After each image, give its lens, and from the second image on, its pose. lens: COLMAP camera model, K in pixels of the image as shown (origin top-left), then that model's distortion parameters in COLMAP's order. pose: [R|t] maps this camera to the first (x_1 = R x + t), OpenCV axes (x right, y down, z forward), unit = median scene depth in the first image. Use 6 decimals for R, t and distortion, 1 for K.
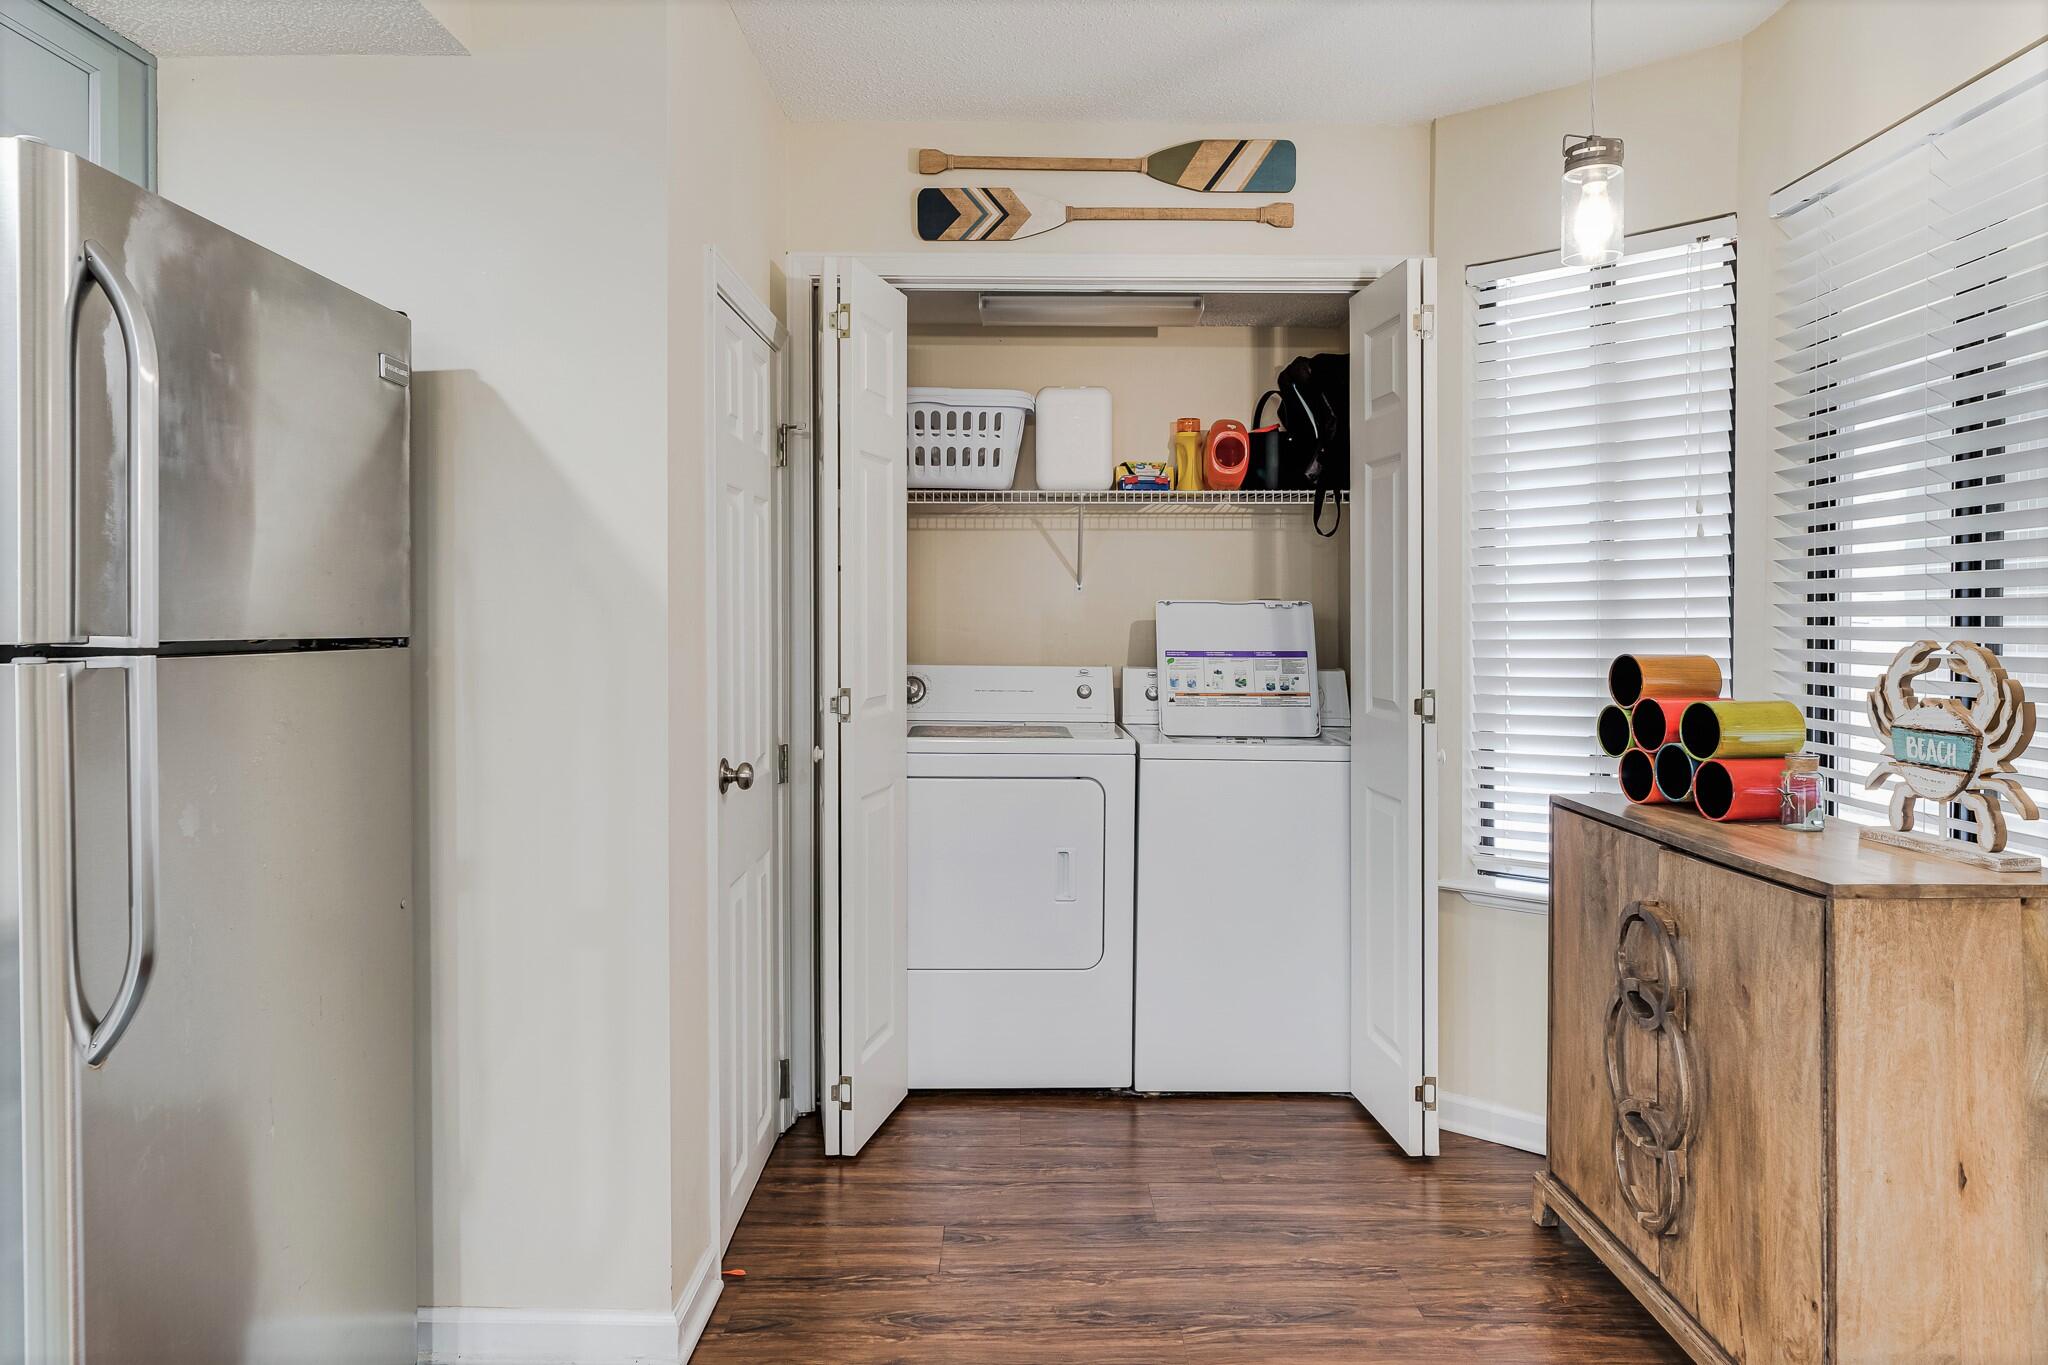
lens RADIAL K [[1291.9, 0, 1027.0], [0, 1291.9, 622.9], [0, 0, 1]] dist [0.001914, 0.000861]
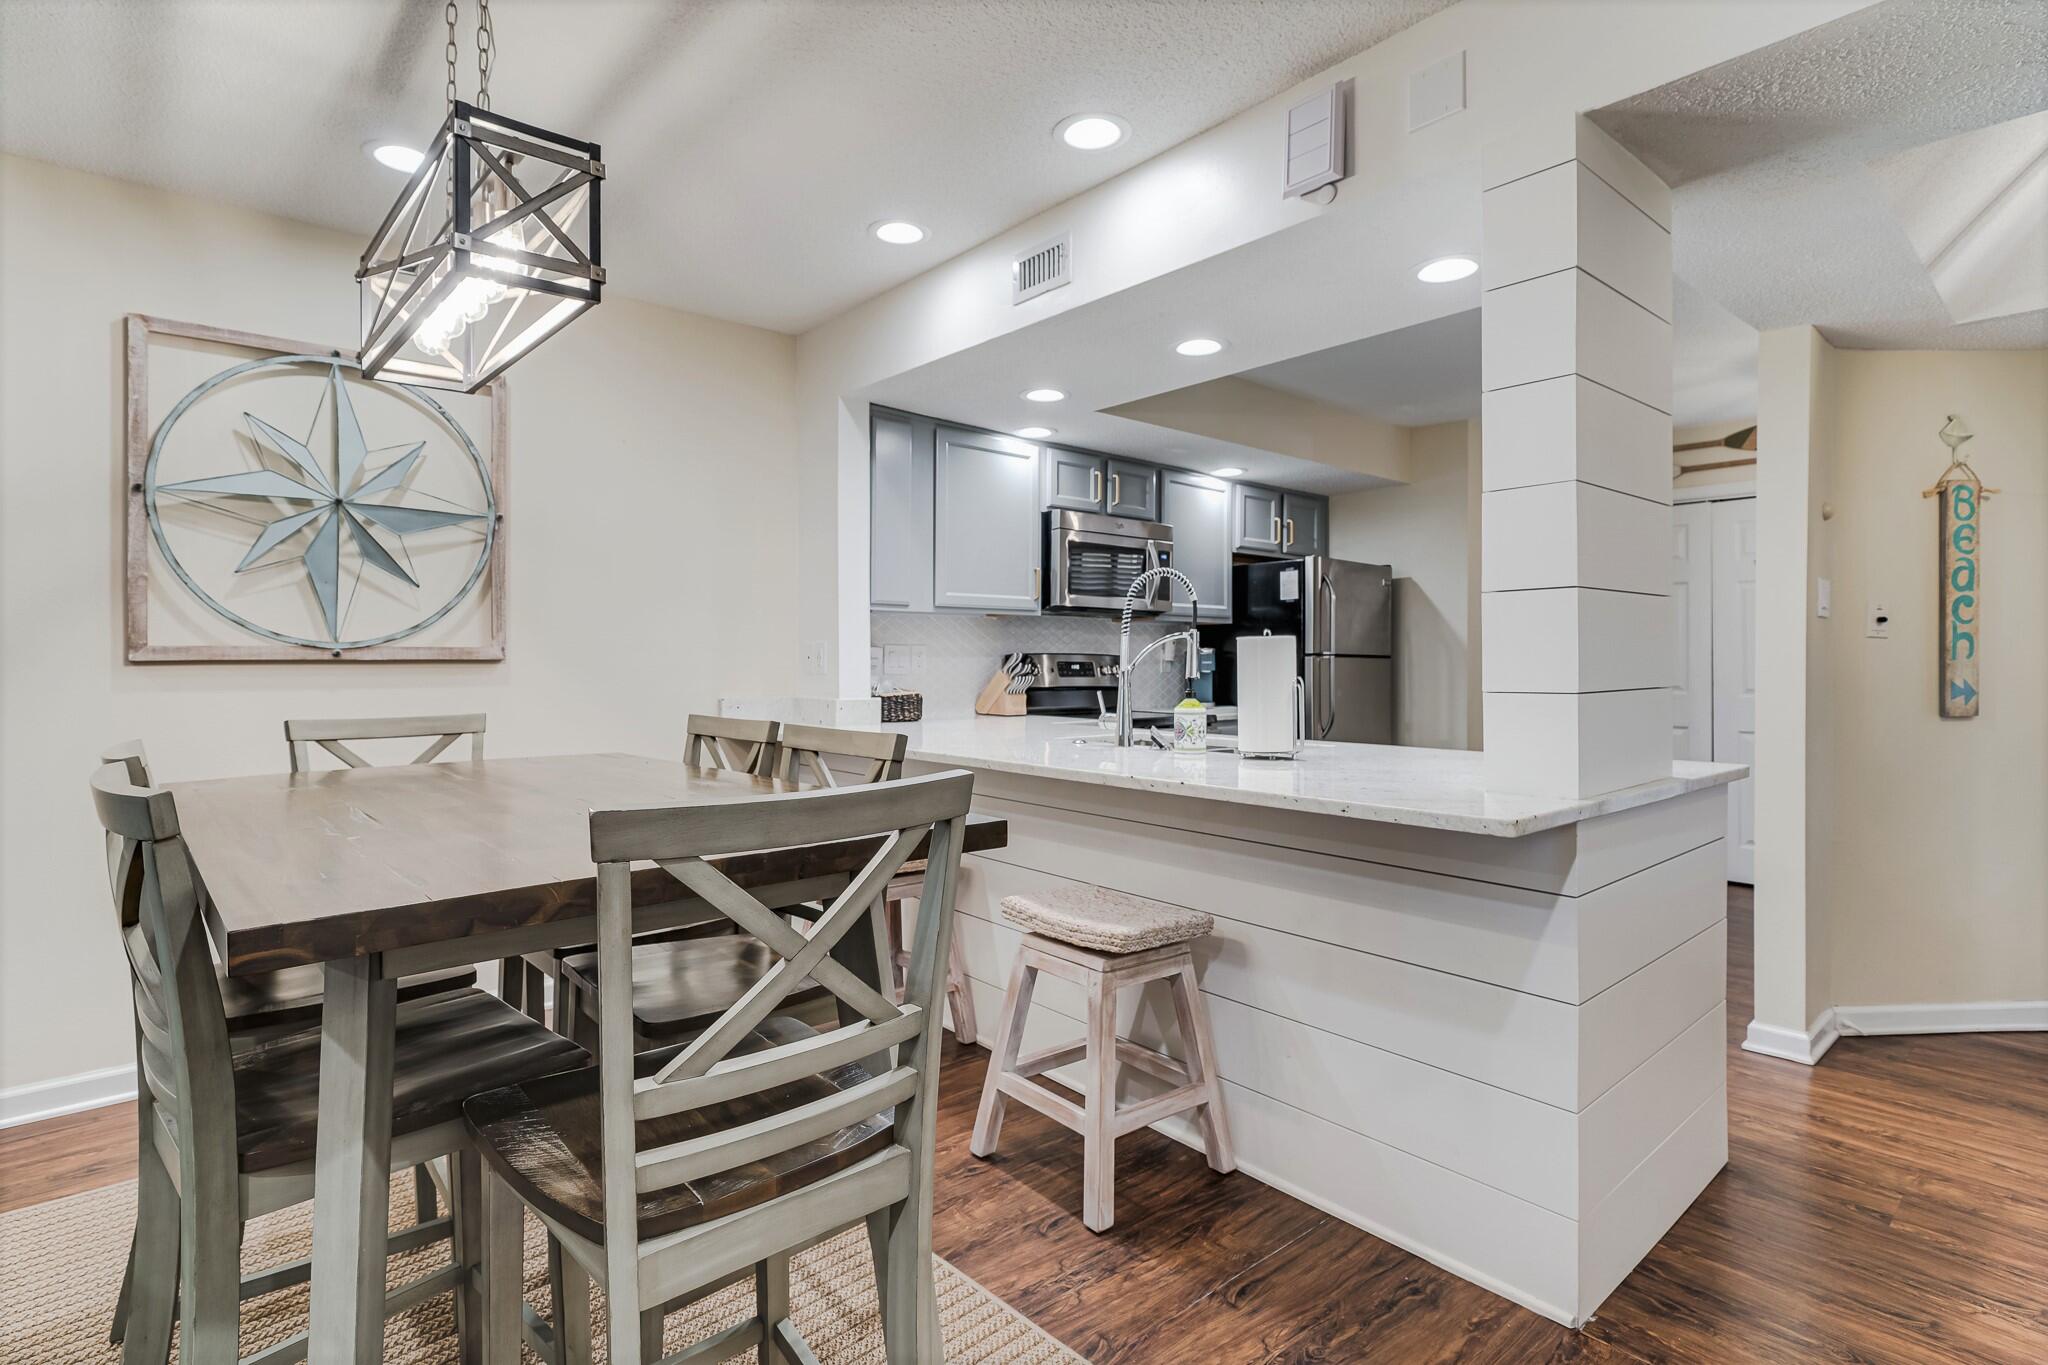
lens RADIAL K [[1020.4, 0, 1007.4], [0, 1020.4, 658.5], [0, 0, 1]] dist [0.002959, 0.001134]
pose [[0.658742, -0.006606, -0.752340, 1.051352], [-0.006565, 0.999873, -0.014528, 0.073468], [0.752341, 0.014509, 0.658614, -1.837626]]
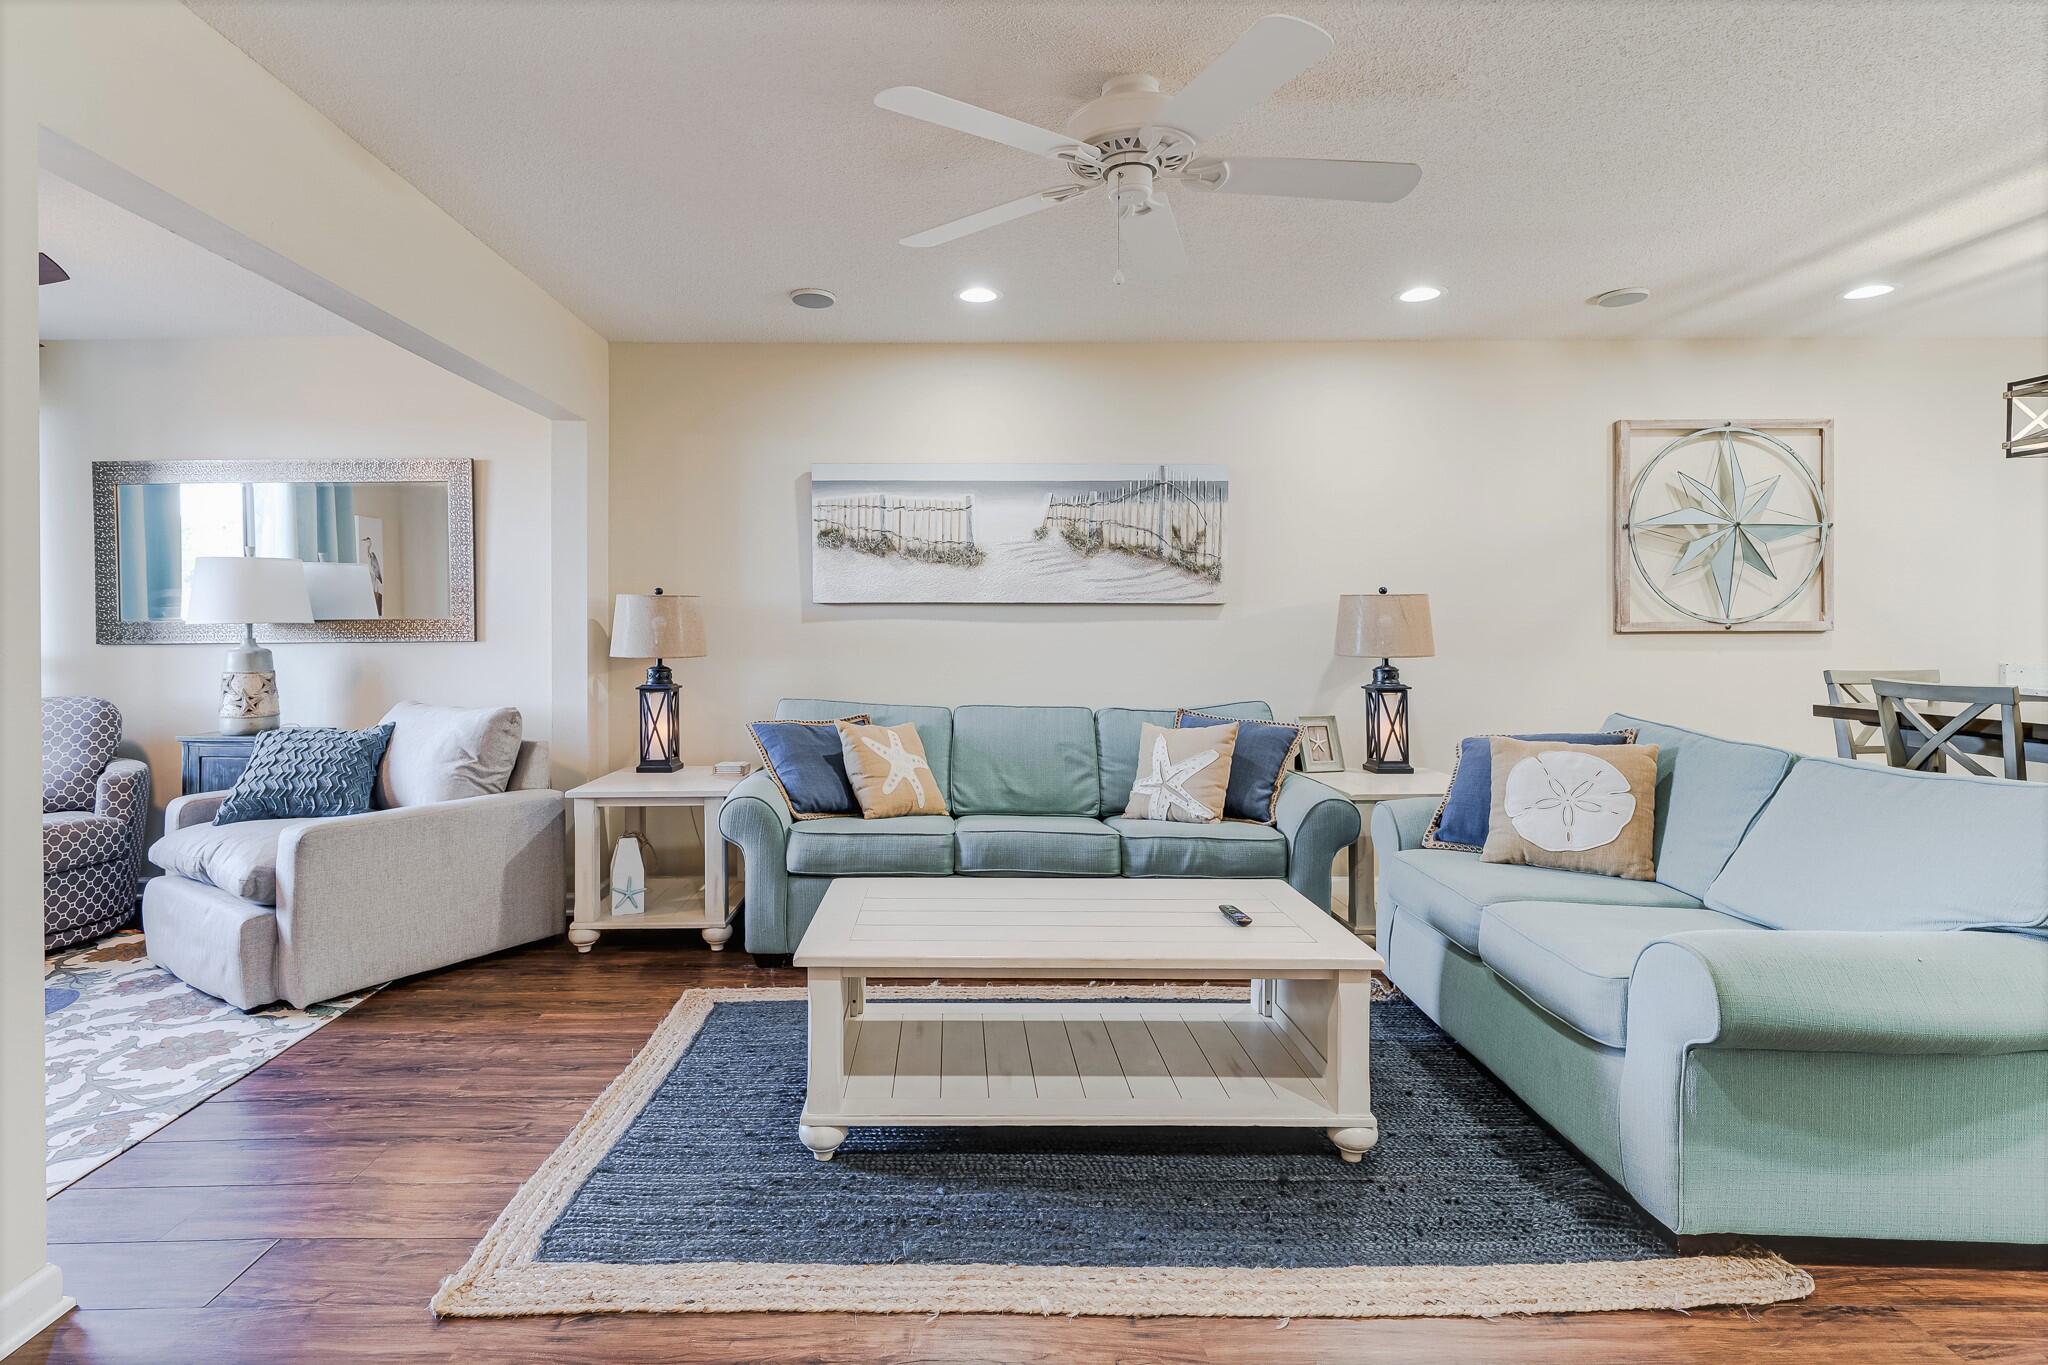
lens RADIAL K [[993.1, 0, 971.8], [0, 993.1, 629.2], [0, 0, 1]] dist [0.002189, 0.000632]
pose [[0.006644, -0.001618, -0.999977, 1.471770], [-0.011882, 0.999928, -0.001697, 0.080413], [0.999907, 0.011893, 0.006624, -3.440287]]
